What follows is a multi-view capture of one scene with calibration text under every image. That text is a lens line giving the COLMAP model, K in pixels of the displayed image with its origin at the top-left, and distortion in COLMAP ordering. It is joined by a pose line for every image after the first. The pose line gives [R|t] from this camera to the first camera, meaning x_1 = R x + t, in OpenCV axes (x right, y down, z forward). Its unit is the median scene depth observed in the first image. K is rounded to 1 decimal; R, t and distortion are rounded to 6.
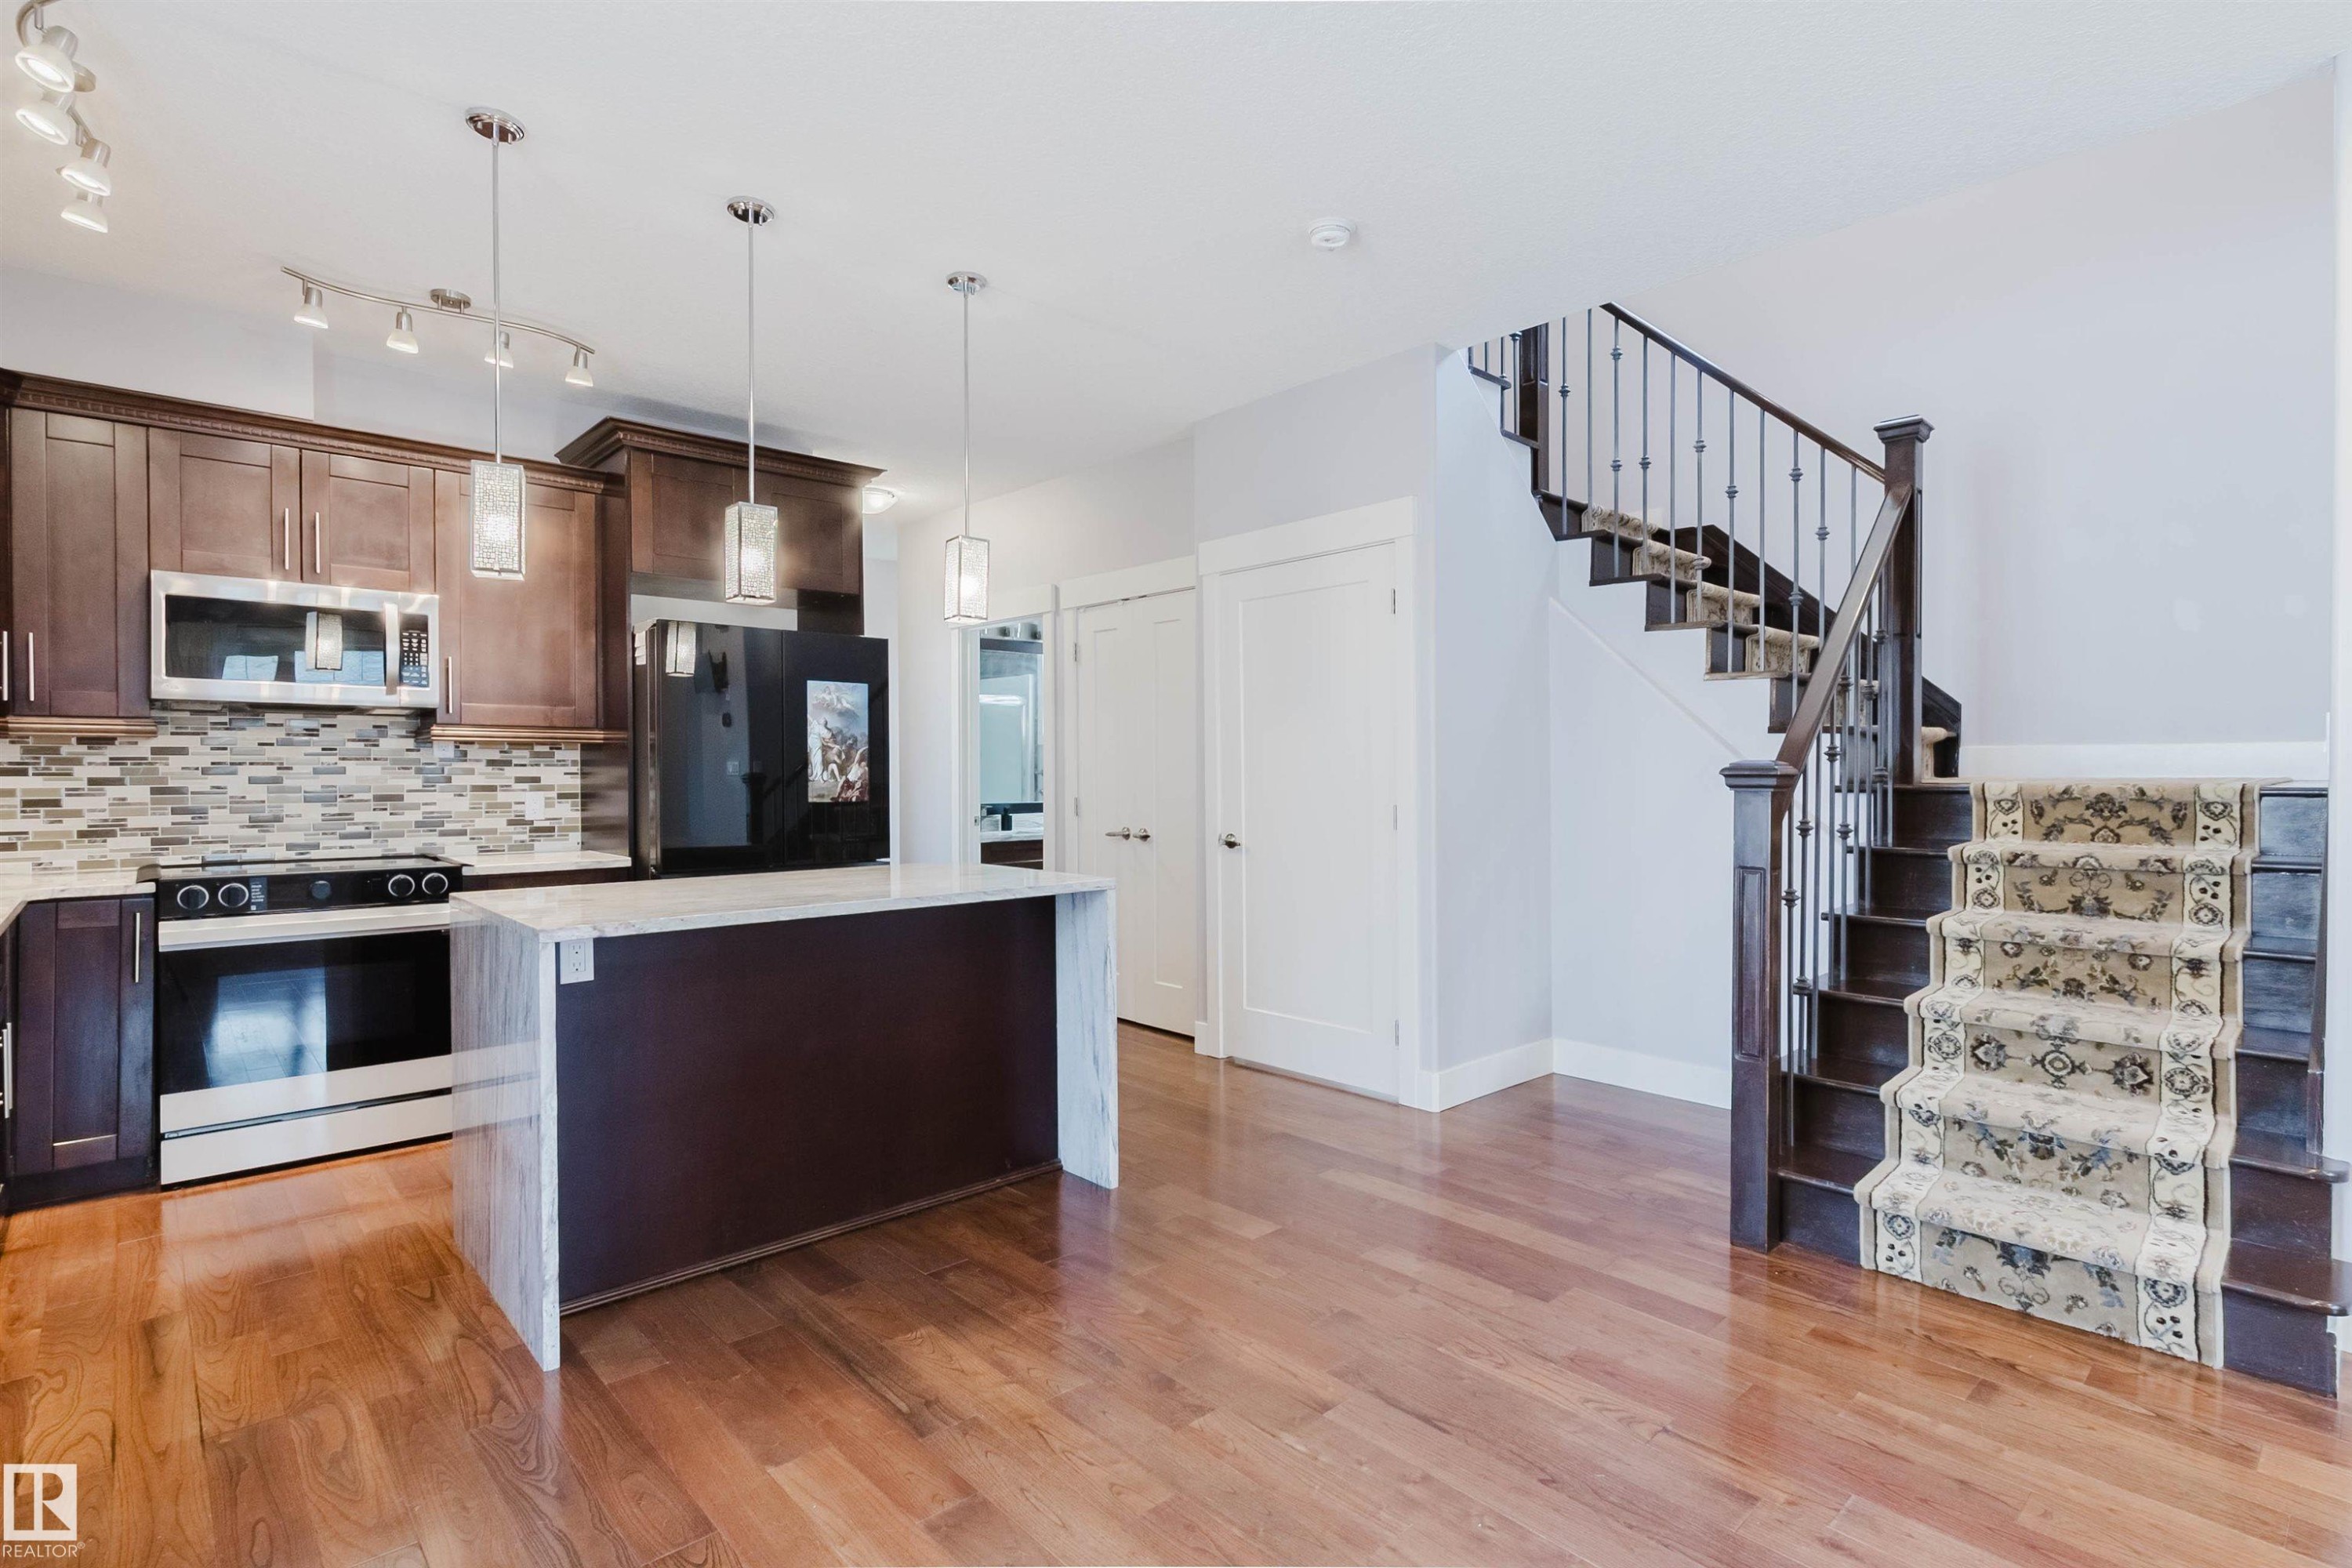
lens RADIAL K [[1140.4, 0, 1168.3], [0, 1140.4, 774.4], [0, 0, 1]] dist [0.006169, -0.003738]
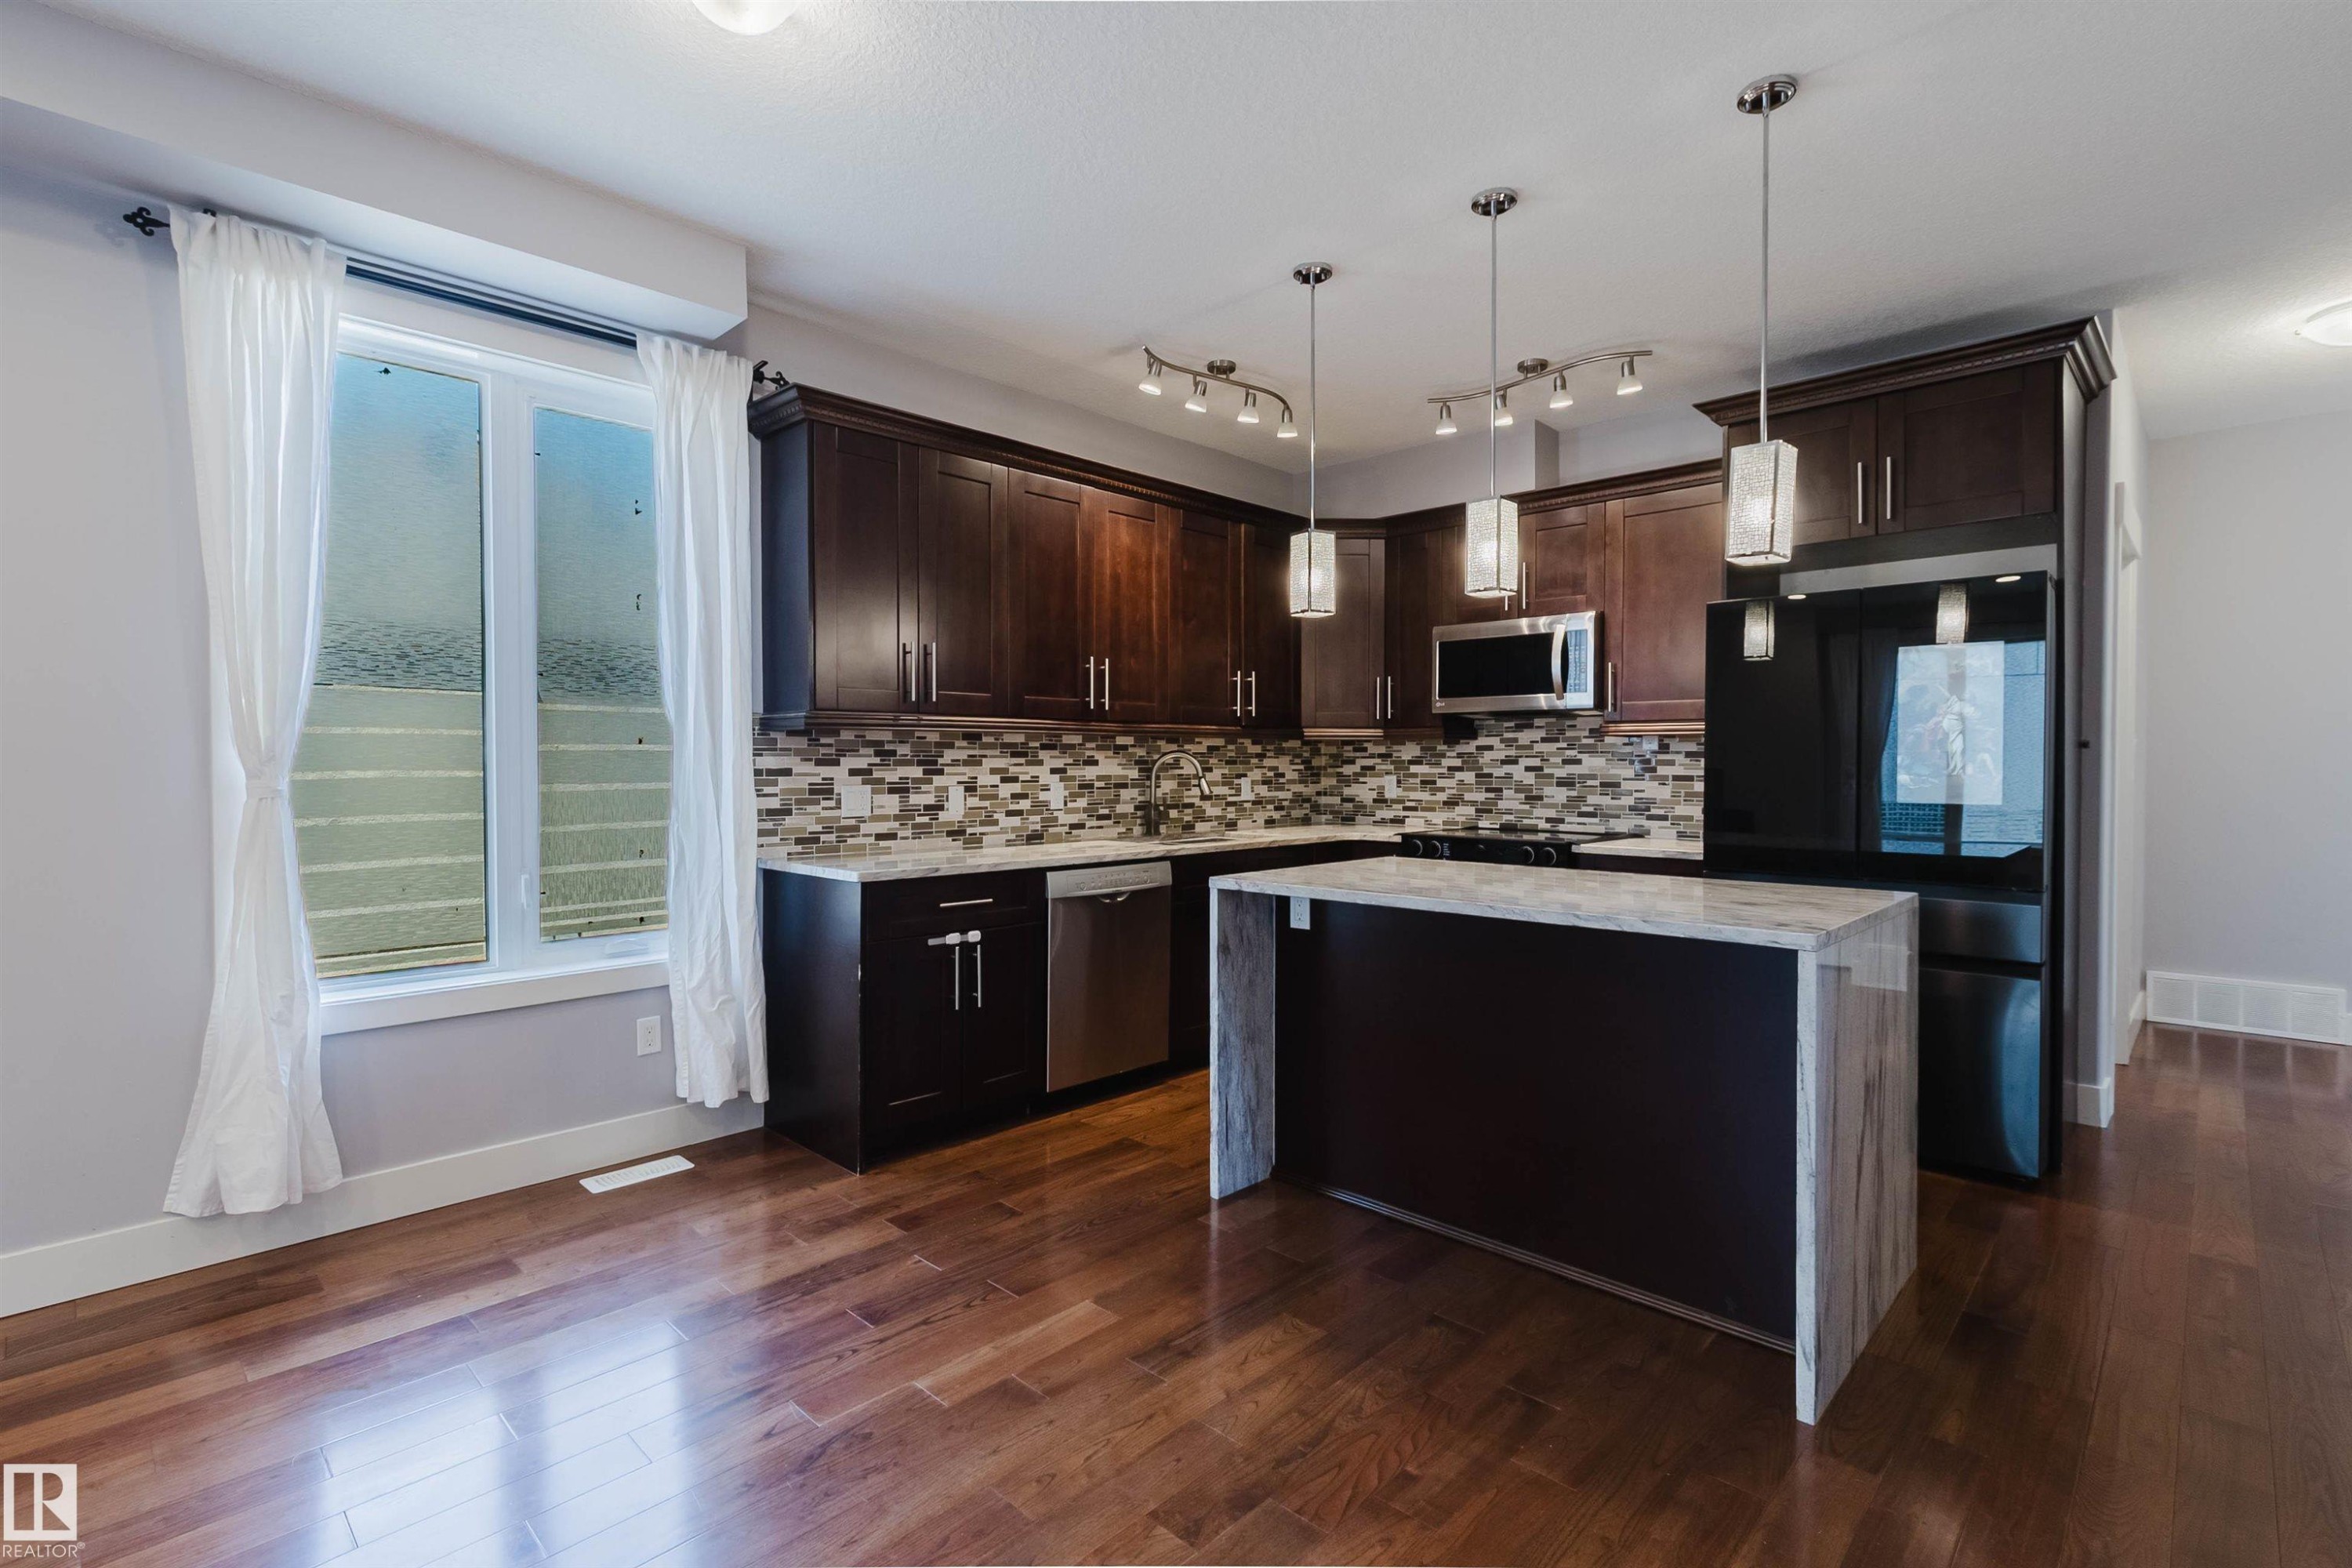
lens RADIAL K [[1077.8, 0, 1195.5], [0, 1077.8, 790.9], [0, 0, 1]] dist [0.001730, 0.000402]
pose [[0.066594, 0.029289, -0.997350, 0.459173], [-0.002439, 0.999571, 0.029191, -0.005270], [0.997777, 0.000489, 0.066637, 0.548961]]
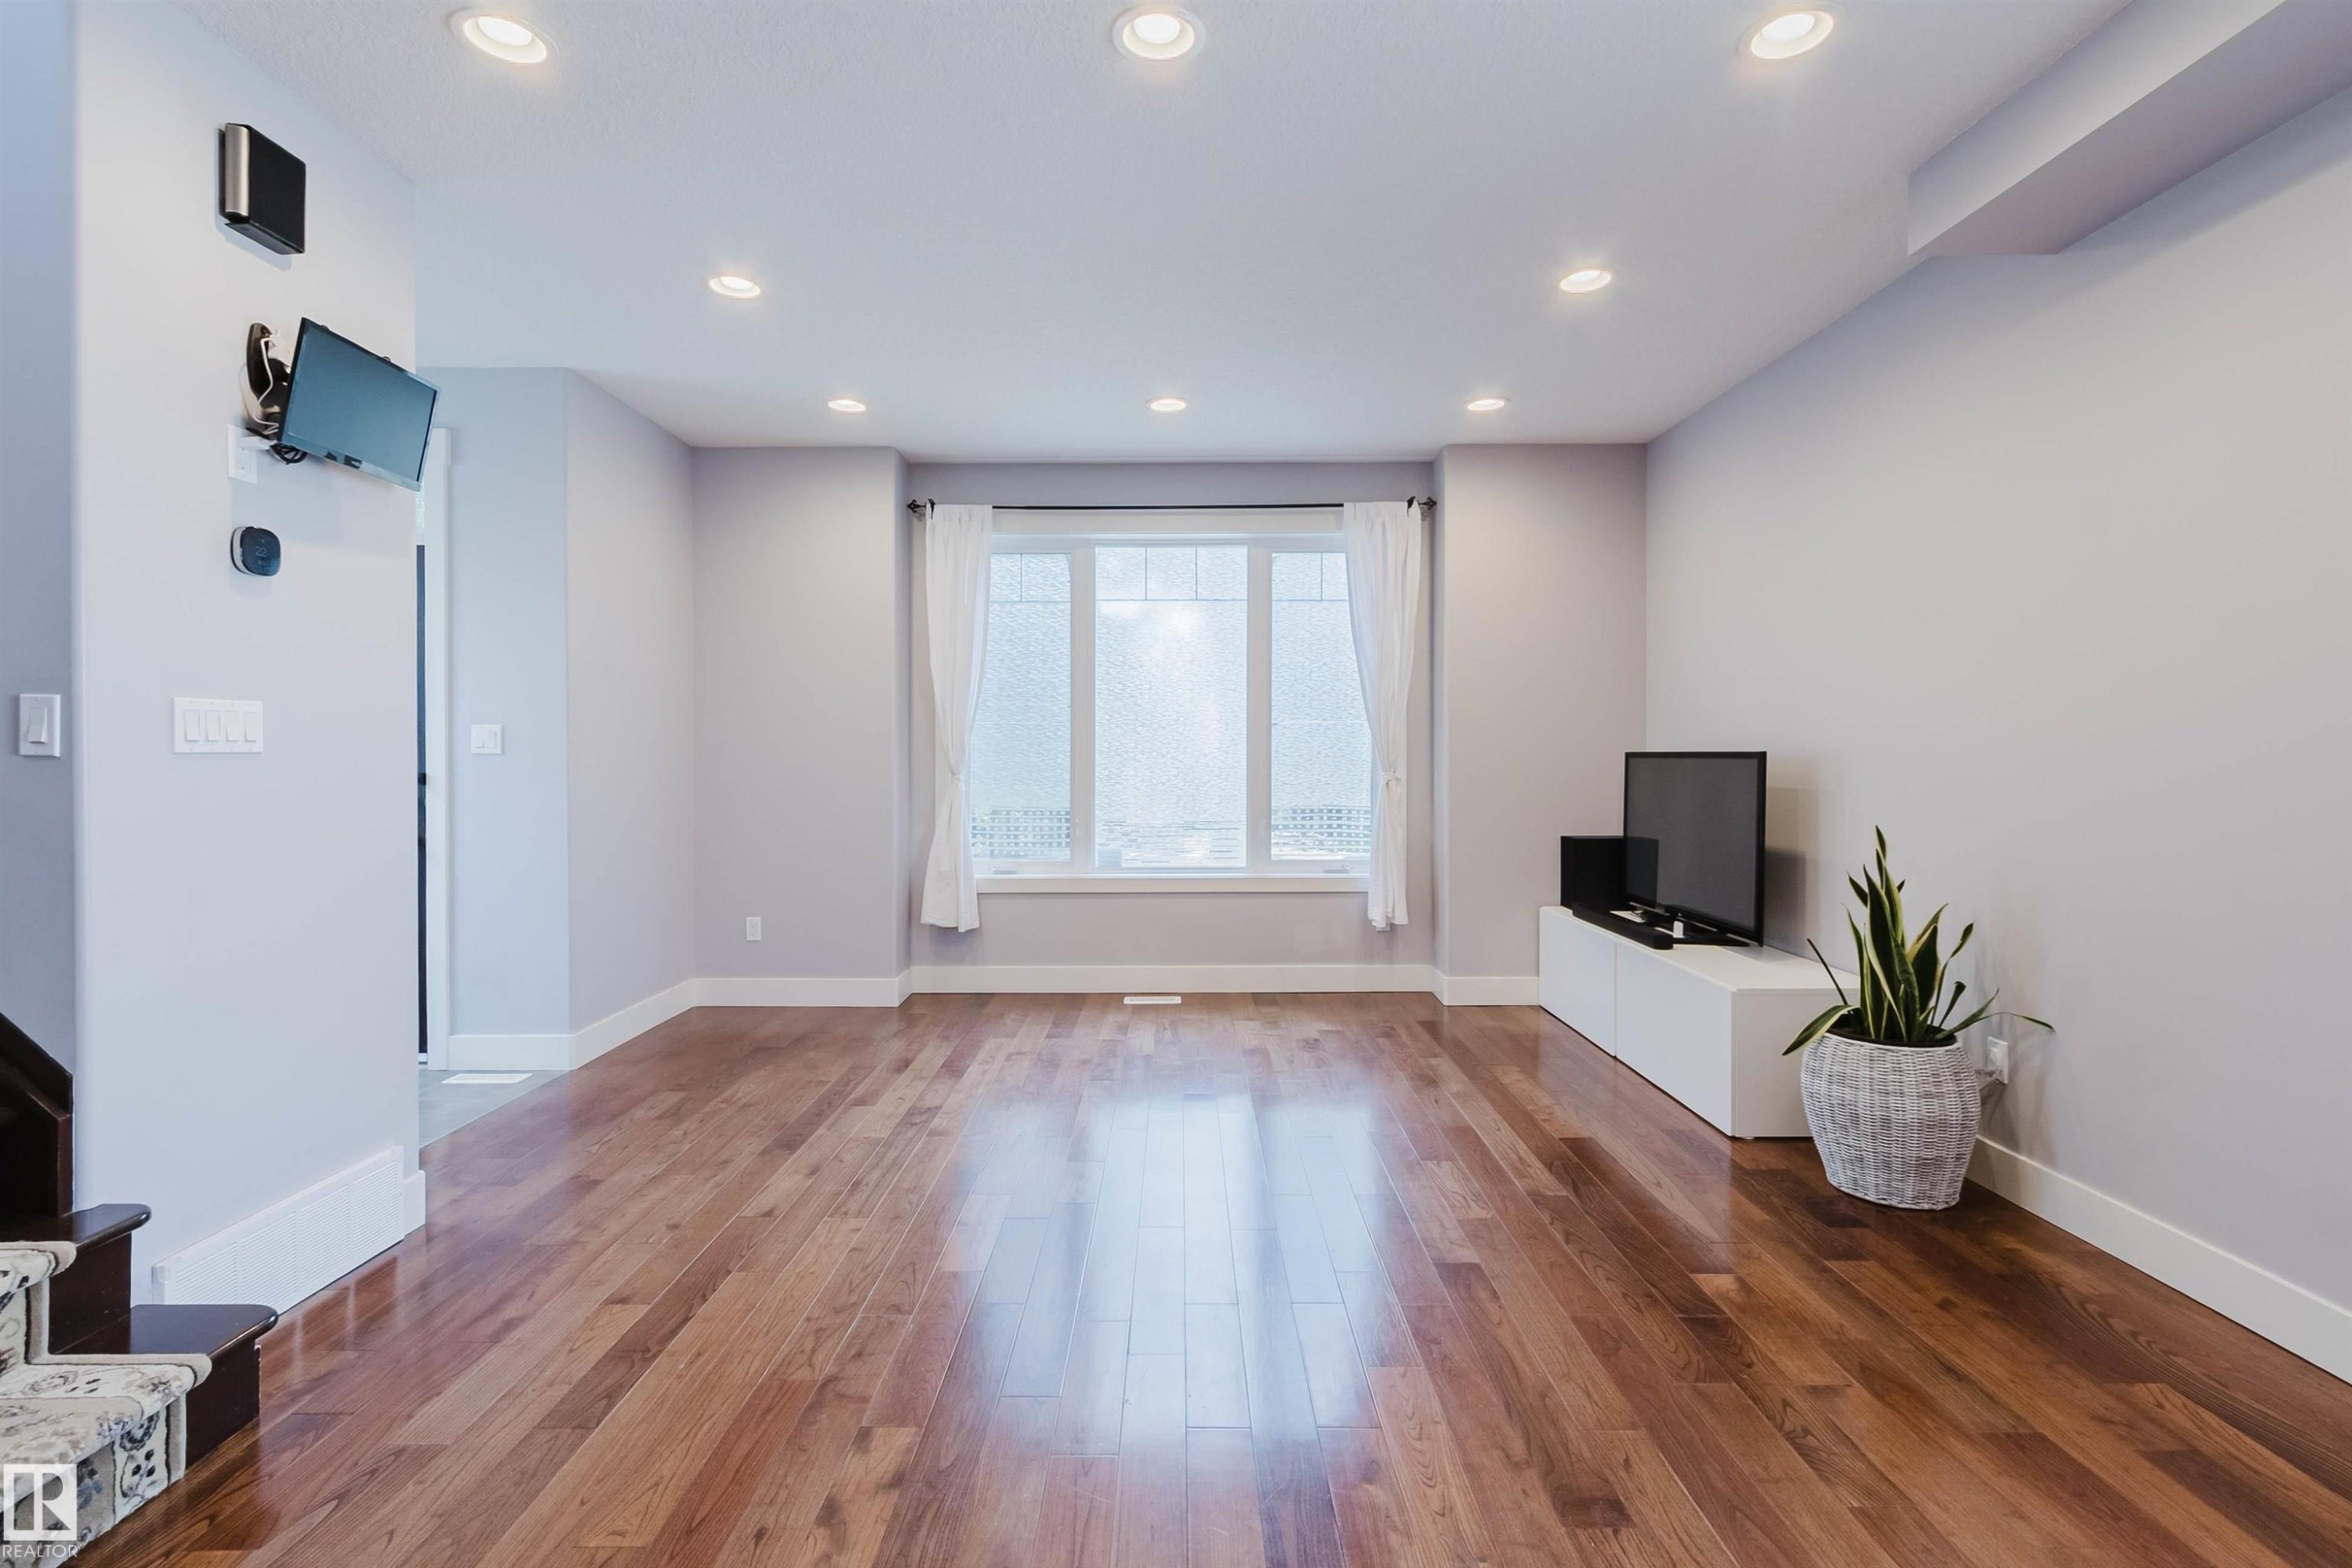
lens RADIAL K [[1077.8, 0, 1189.1], [0, 1077.8, 754.6], [0, 0, 1]] dist [0.001730, 0.000402]
pose [[-0.746922, 0.000387, 0.664912, -0.100419], [0.002421, 0.999995, 0.002138, -0.006493], [-0.664908, 0.003207, -0.746919, 0.677686]]
